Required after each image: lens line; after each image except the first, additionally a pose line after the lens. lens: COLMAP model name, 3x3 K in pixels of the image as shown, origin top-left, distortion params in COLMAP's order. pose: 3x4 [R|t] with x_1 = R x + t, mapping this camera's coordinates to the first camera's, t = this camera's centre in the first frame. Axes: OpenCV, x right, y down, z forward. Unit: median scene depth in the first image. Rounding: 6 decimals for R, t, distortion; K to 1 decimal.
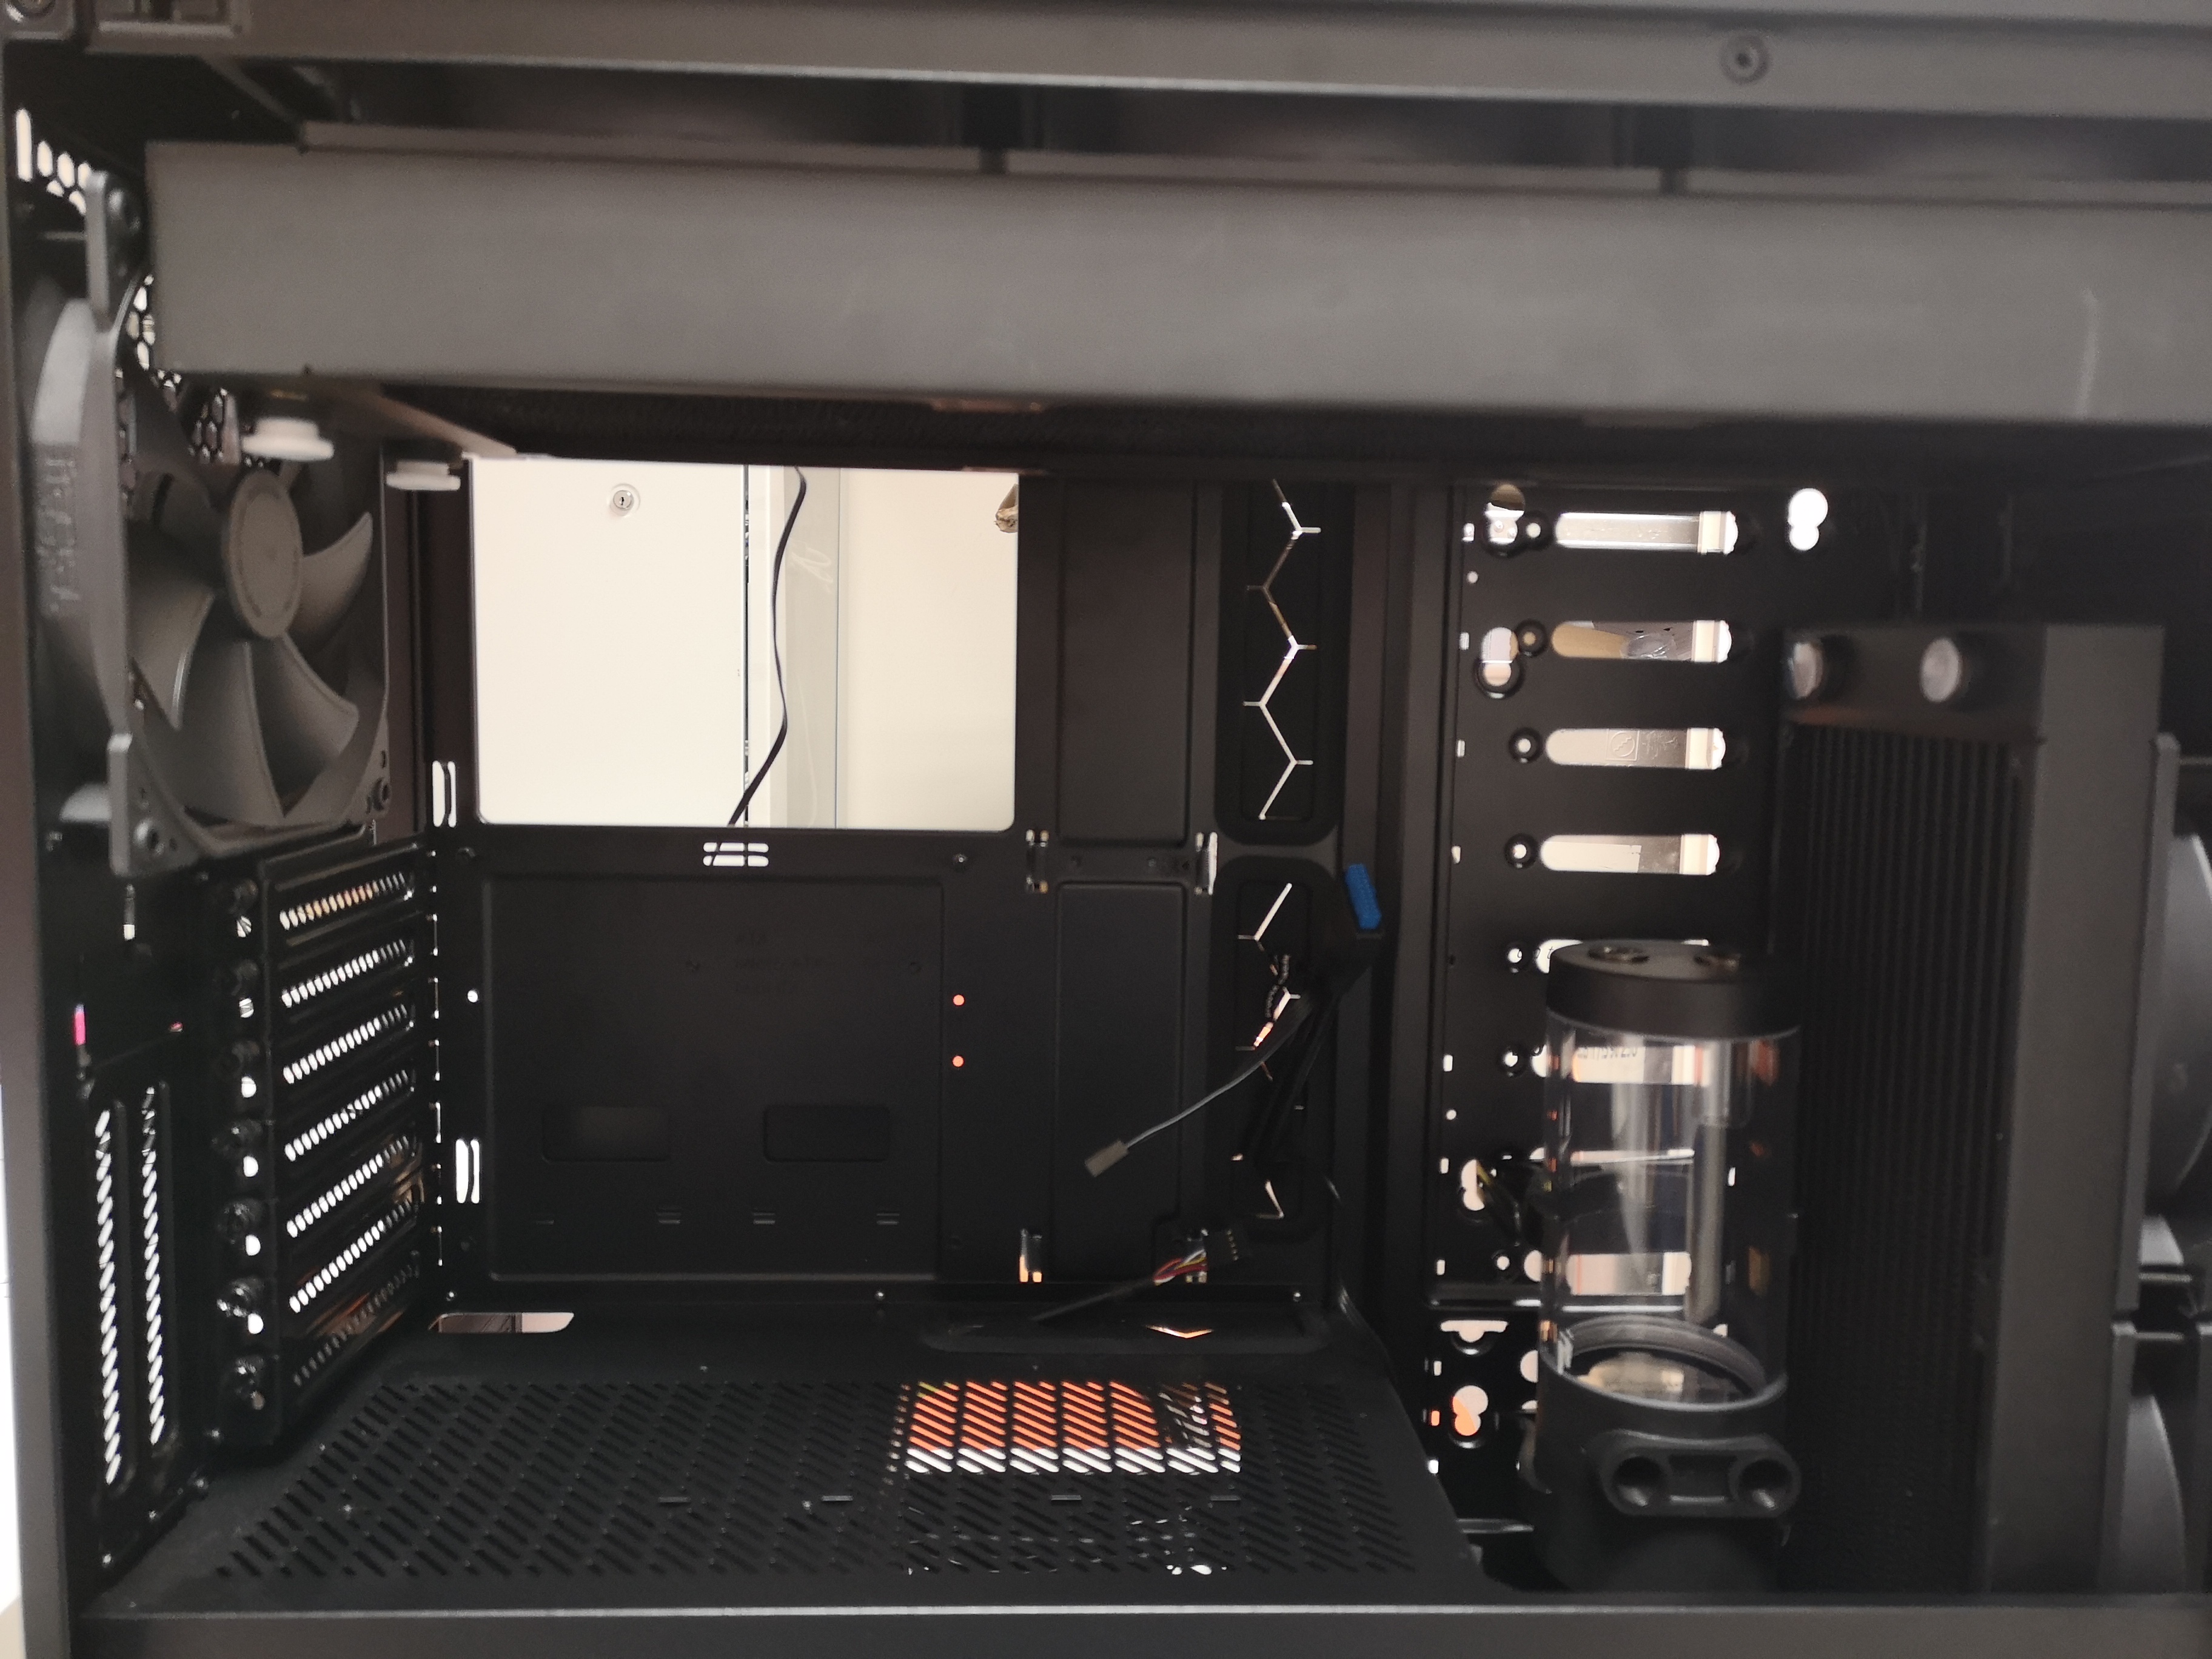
lens RADIAL K [[1746.6, 0, 1110.8], [0, 1746.6, 825.0], [0, 0, 1]] dist [0.033506, -0.026898]
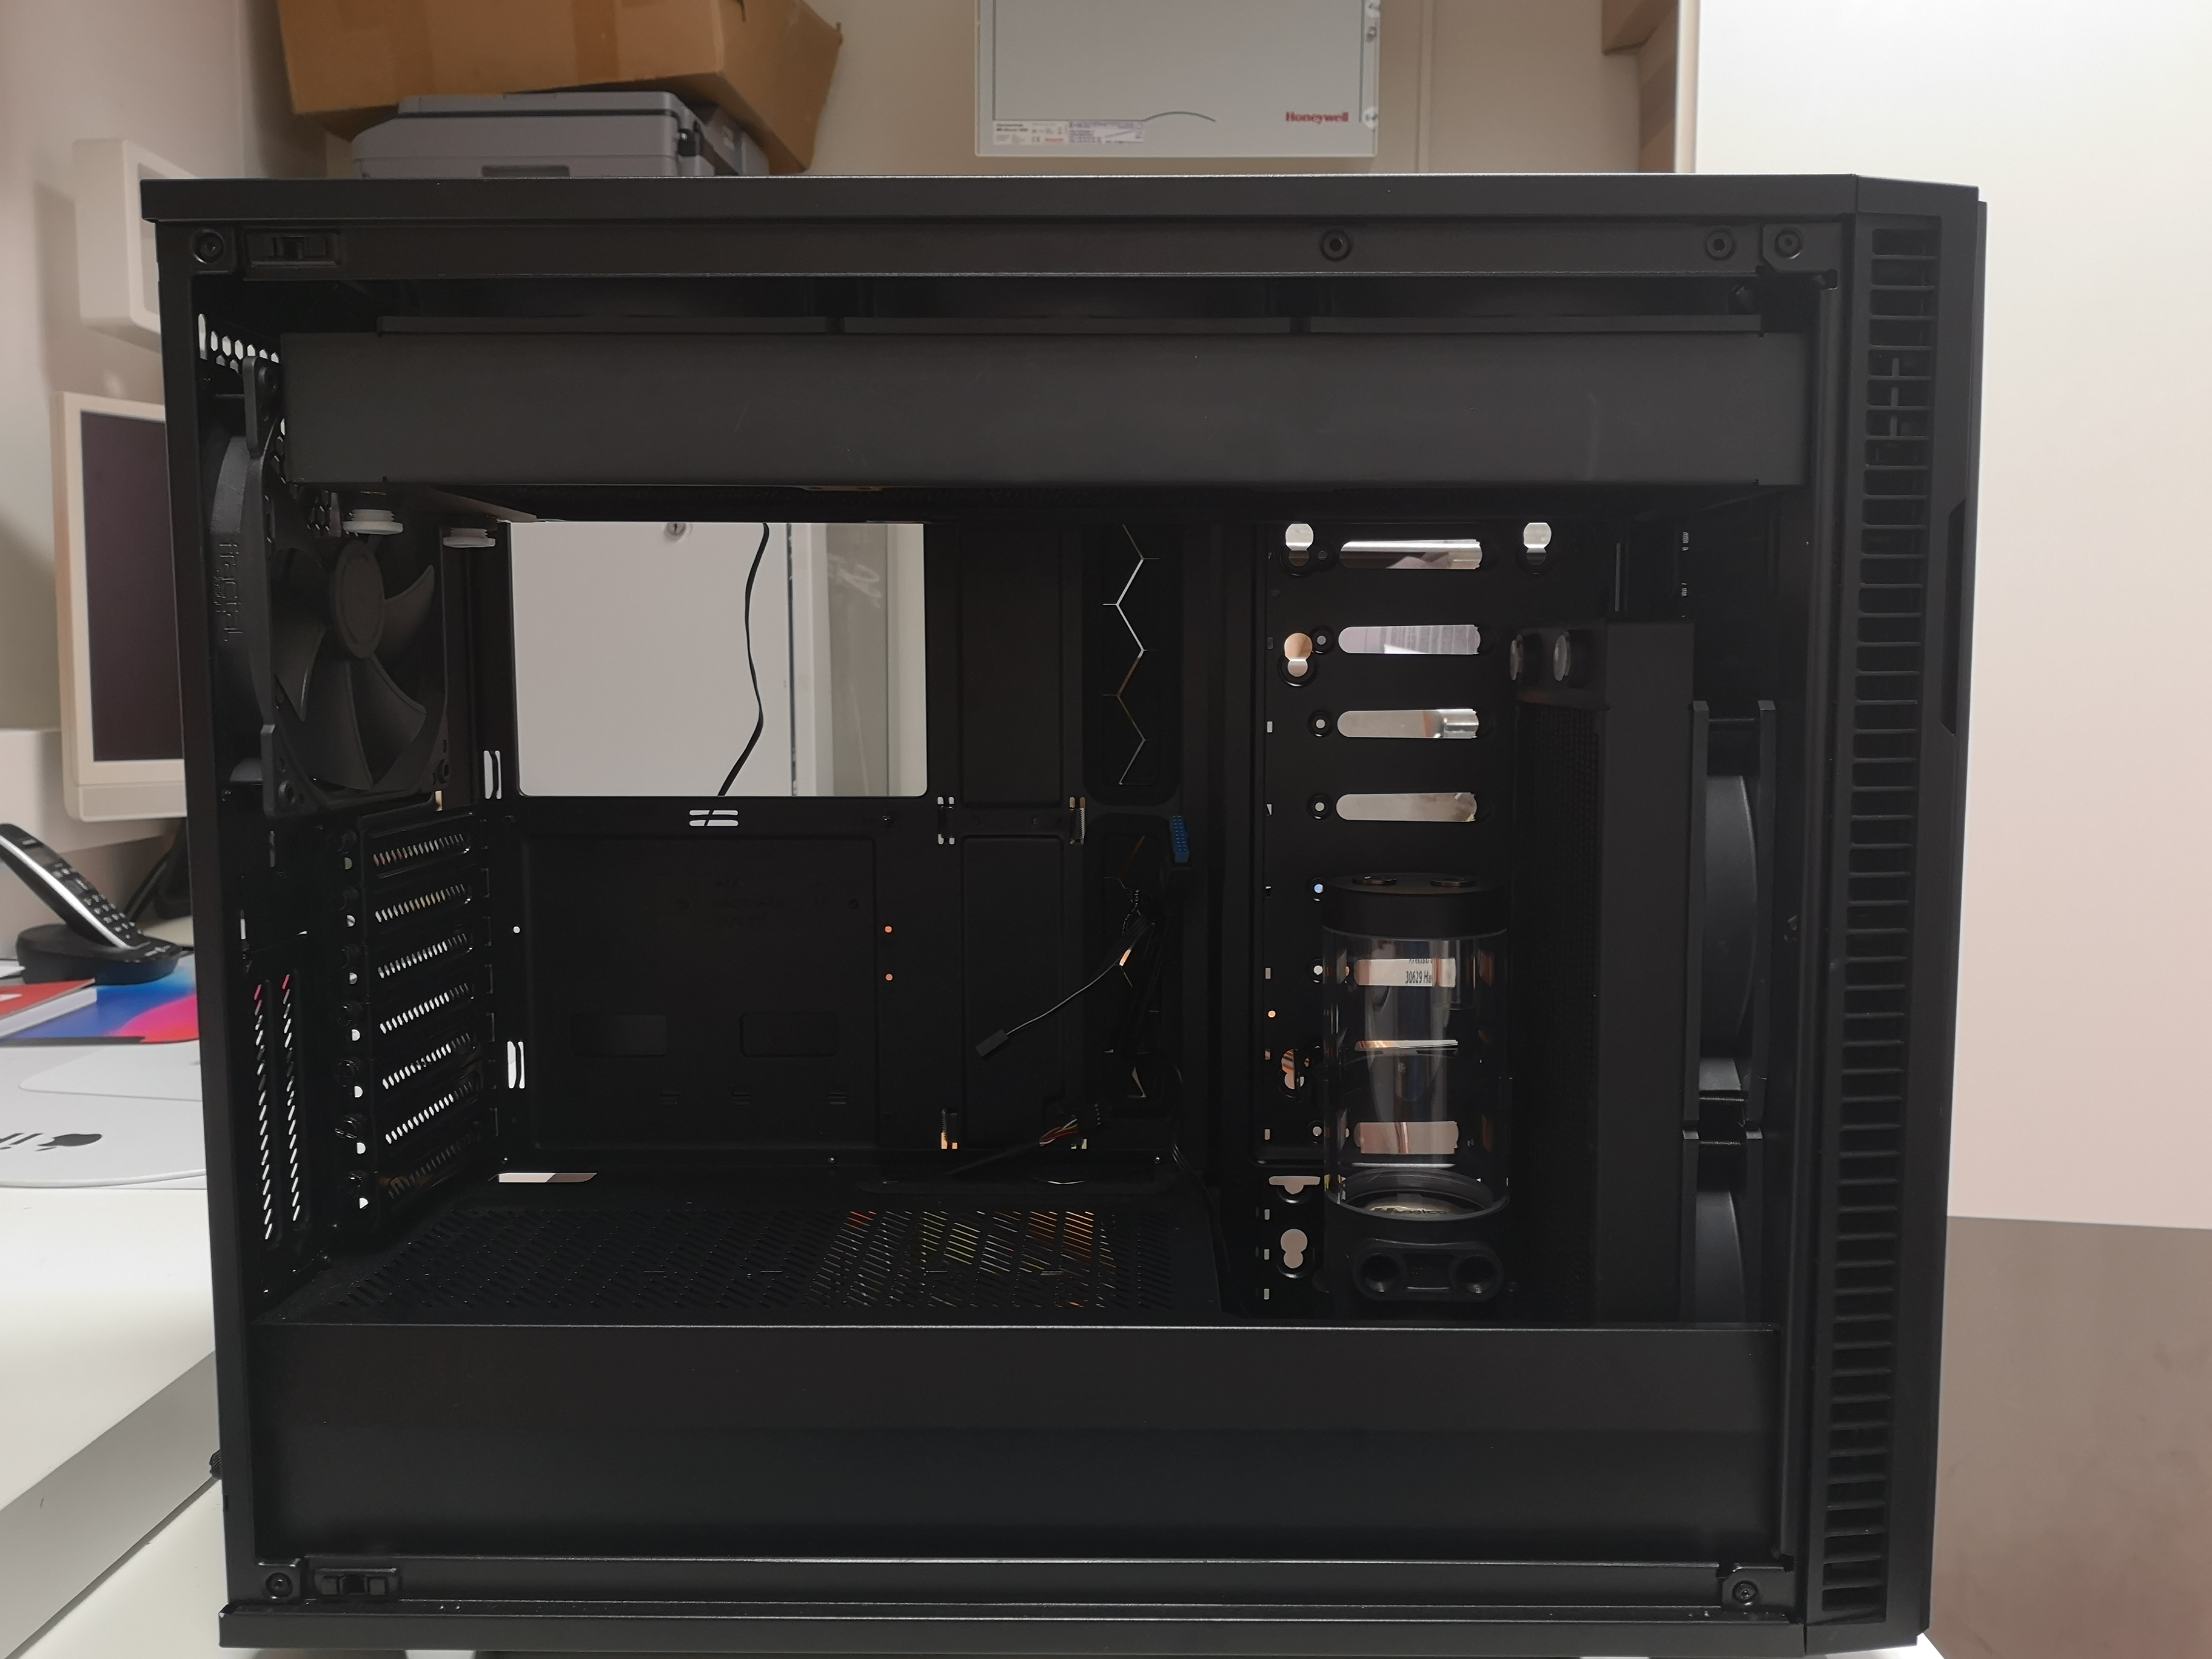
lens RADIAL K [[1746.6, 0, 1105.4], [0, 1746.6, 832.5], [0, 0, 1]] dist [0.033506, -0.026898]
pose [[0.998319, -0.013117, -0.056447, 0.171950], [0.013193, 0.999912, 0.000980, 0.036106], [0.056429, -0.001723, 0.998405, -0.335050]]
